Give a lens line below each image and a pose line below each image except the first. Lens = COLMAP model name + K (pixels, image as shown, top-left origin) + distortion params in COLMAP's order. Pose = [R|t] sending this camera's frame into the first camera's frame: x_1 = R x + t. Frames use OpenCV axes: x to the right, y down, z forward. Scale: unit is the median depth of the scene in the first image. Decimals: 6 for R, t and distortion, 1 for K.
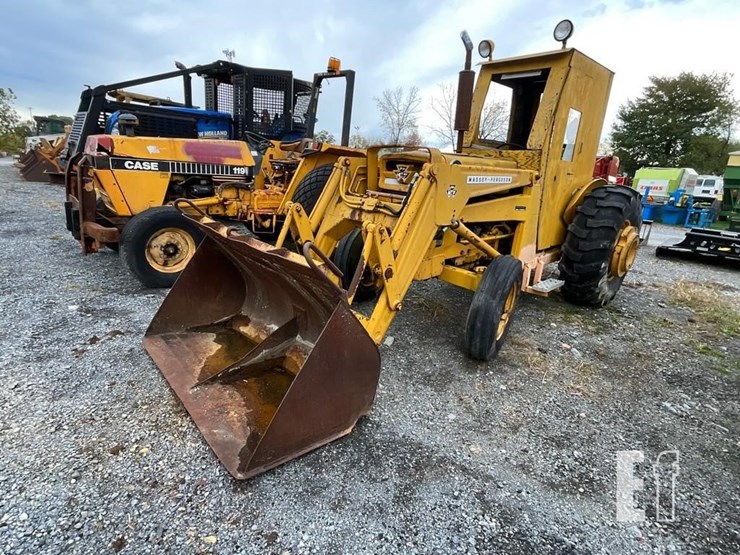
lens RADIAL K [[378.3, 0, 371.6], [0, 378.3, 278.0], [0, 0, 1]] dist [-0.006596, 0.005651]
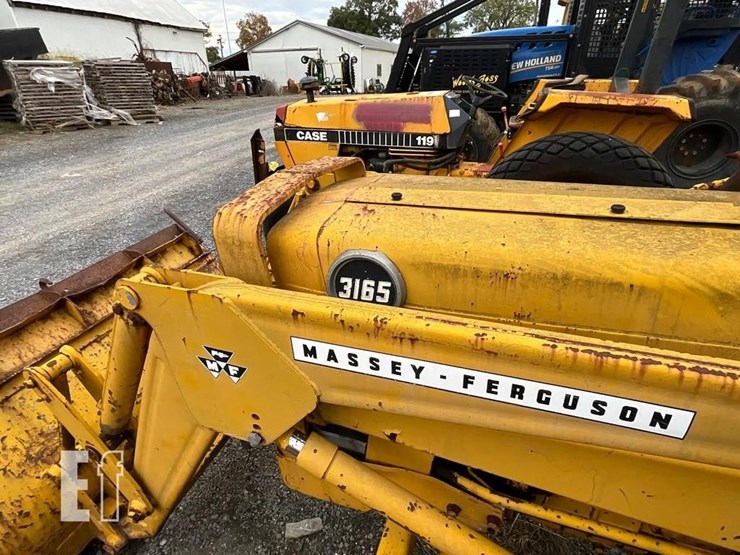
lens RADIAL K [[405.4, 0, 371.9], [0, 405.4, 278.8], [0, 0, 1]] dist [-0.008367, 0.009155]
pose [[0.459365, 0.353800, -0.814745, 0.369420], [-0.199627, 0.934906, 0.293427, -0.298671], [0.865525, 0.027855, 0.500091, 0.668526]]
